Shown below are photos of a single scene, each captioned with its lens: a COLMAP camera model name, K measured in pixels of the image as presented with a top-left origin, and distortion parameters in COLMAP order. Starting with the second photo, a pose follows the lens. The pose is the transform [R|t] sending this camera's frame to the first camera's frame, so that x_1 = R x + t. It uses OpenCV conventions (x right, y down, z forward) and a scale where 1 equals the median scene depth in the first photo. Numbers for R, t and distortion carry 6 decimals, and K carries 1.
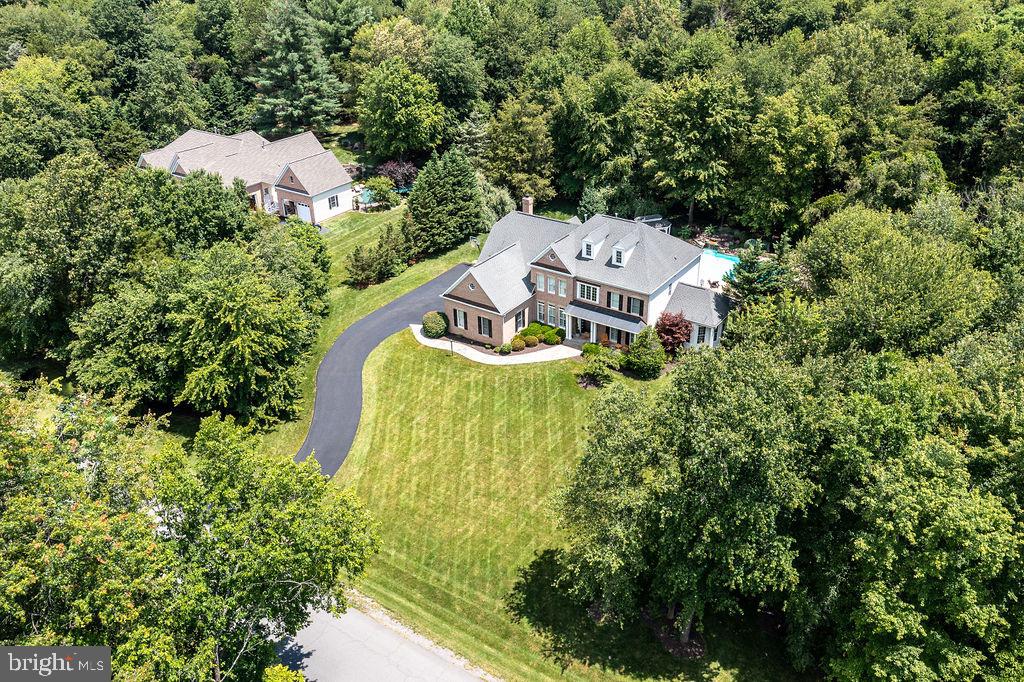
lens RADIAL K [[819.7, 0, 516.4], [0, 819.7, 343.7], [0, 0, 1]] dist [0.020524, 0.006907]
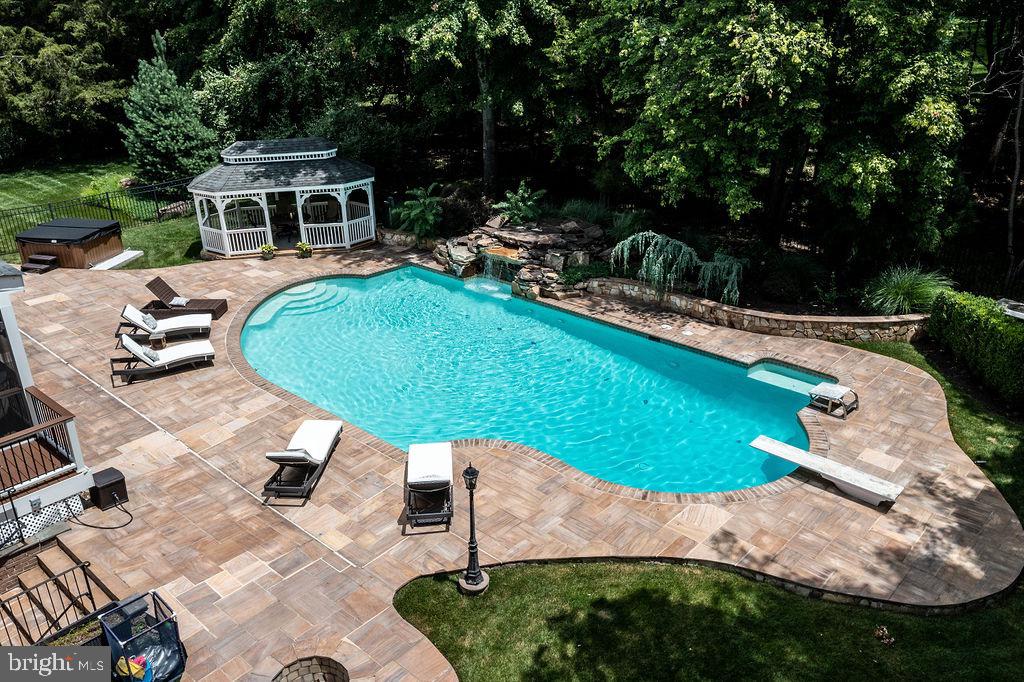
lens RADIAL K [[819.7, 0, 516.4], [0, 819.7, 343.7], [0, 0, 1]] dist [0.020524, 0.006907]
pose [[0.992616, 0.056962, -0.107093, 0.273709], [-0.065556, 0.994754, -0.078524, -0.080572], [0.102058, 0.084964, 0.991143, 0.786431]]
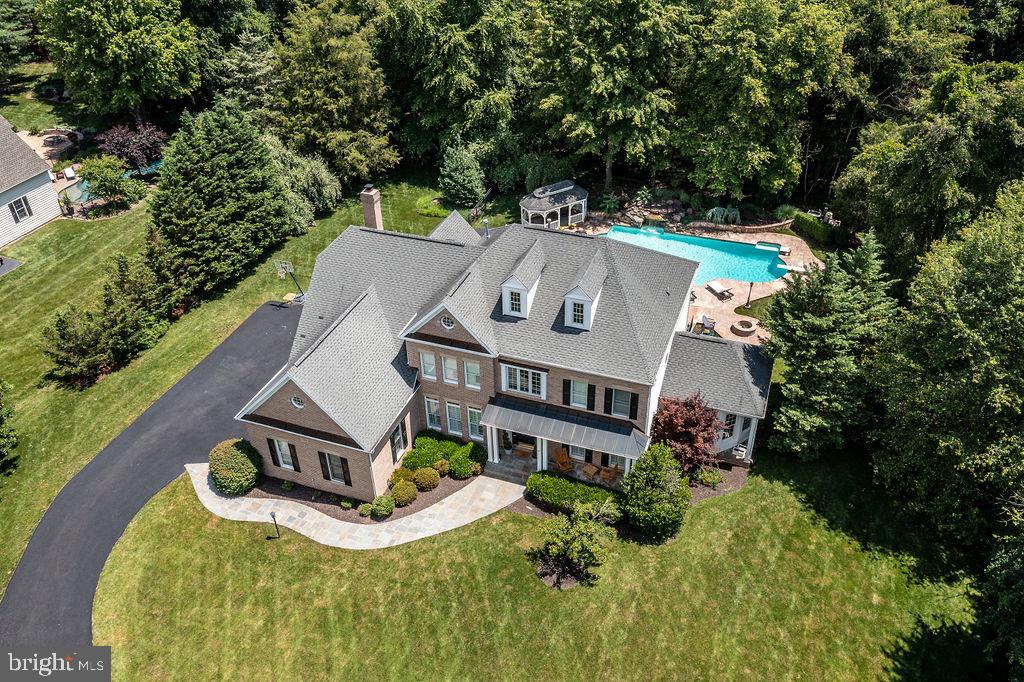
lens RADIAL K [[819.7, 0, 516.4], [0, 819.7, 343.7], [0, 0, 1]] dist [0.020524, 0.006907]
pose [[0.967831, -0.147899, 0.203542, -0.017179], [0.124566, 0.984546, 0.123094, -0.119729], [-0.218602, -0.093780, 0.971297, 0.383532]]
